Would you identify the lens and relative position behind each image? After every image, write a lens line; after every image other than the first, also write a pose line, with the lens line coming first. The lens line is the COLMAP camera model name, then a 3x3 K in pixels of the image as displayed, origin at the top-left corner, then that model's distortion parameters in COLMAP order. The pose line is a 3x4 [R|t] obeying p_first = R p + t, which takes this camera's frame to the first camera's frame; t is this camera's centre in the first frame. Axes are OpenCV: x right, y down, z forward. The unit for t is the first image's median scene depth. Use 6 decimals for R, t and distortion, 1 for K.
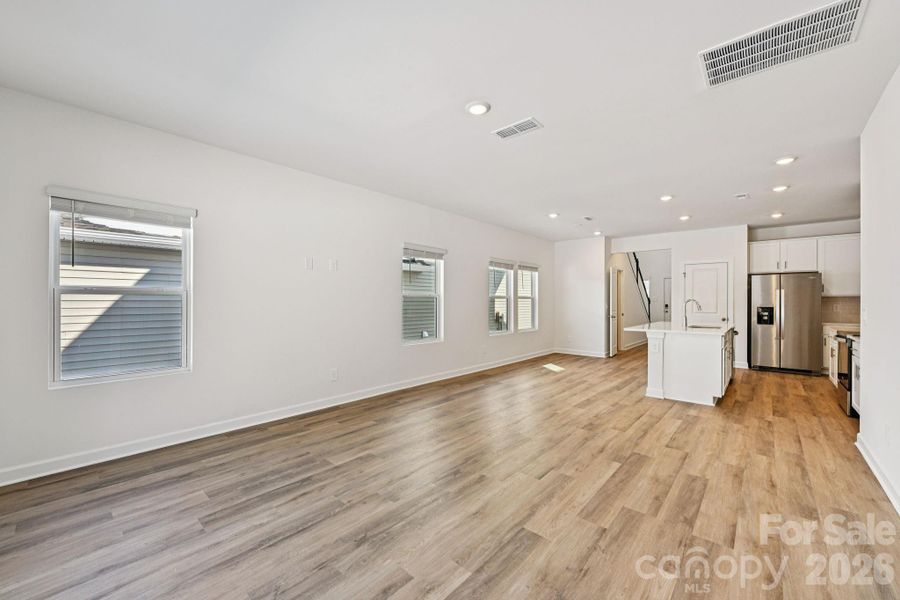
lens RADIAL K [[358.1, 0, 444.3], [0, 358.1, 301.4], [0, 0, 1]] dist [0.002023, 0.000315]
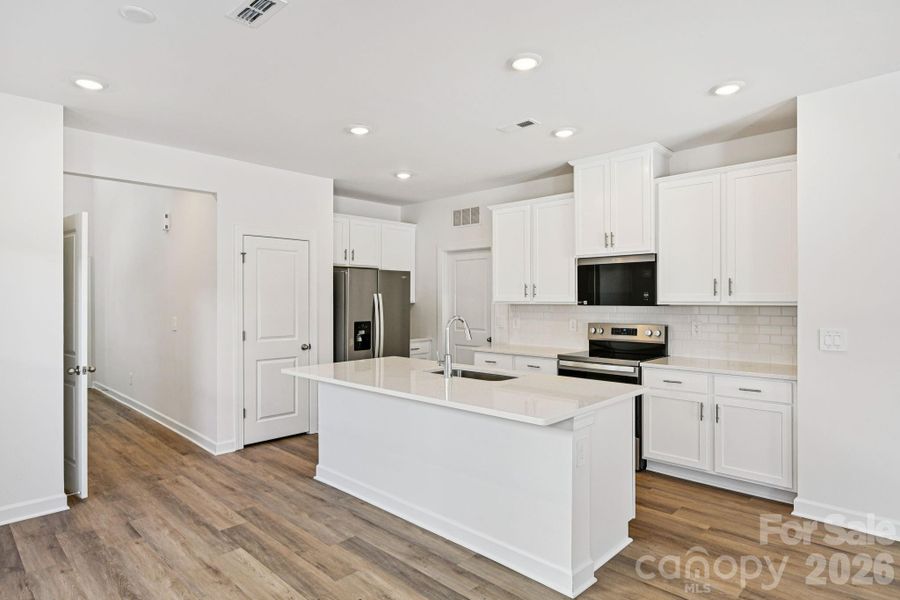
lens RADIAL K [[508.4, 0, 449.8], [0, 508.4, 297.4], [0, 0, 1]] dist [-0.004608, 0.005141]
pose [[0.038543, 0.002565, 0.999254, 0.091121], [0.006428, 0.999975, -0.002815, -0.048730], [-0.999236, 0.006531, 0.038525, 1.786897]]
